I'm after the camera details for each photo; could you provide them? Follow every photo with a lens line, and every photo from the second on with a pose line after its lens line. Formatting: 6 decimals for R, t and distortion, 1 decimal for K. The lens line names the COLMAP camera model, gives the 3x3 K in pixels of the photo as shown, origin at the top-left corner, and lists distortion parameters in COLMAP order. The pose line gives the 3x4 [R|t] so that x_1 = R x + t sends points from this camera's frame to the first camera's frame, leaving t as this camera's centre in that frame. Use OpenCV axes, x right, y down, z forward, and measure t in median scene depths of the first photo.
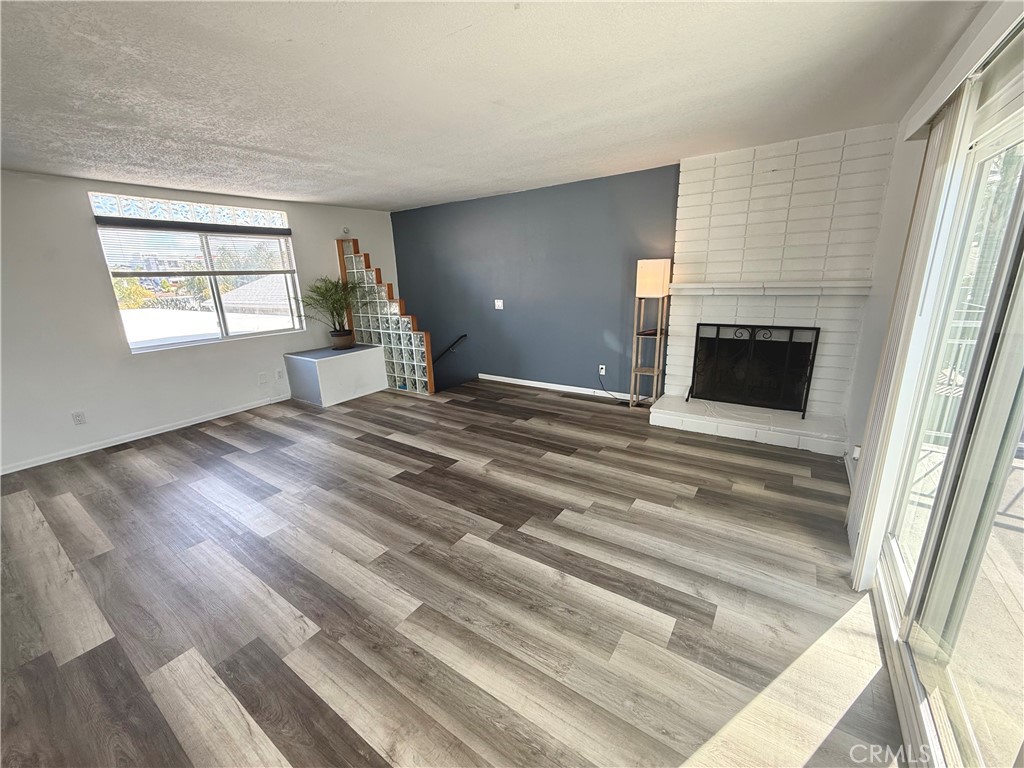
lens RADIAL K [[408.7, 0, 511.2], [0, 408.7, 382.3], [0, 0, 1]] dist [-0.001254, -0.000231]
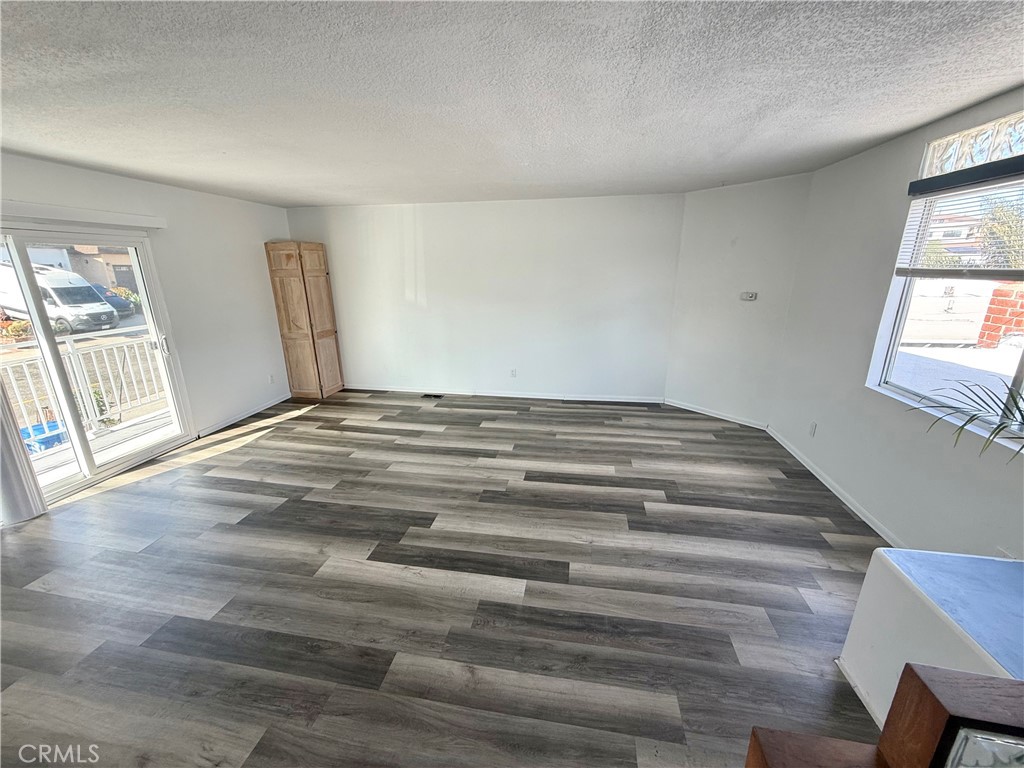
lens RADIAL K [[408.7, 0, 509.5], [0, 408.7, 384.9], [0, 0, 1]] dist [-0.001254, -0.000231]
pose [[-0.912967, 0.155939, -0.377060, -0.145846], [-0.064446, 0.857384, 0.510626, -0.490012], [0.402912, 0.490485, -0.772714, 1.636347]]
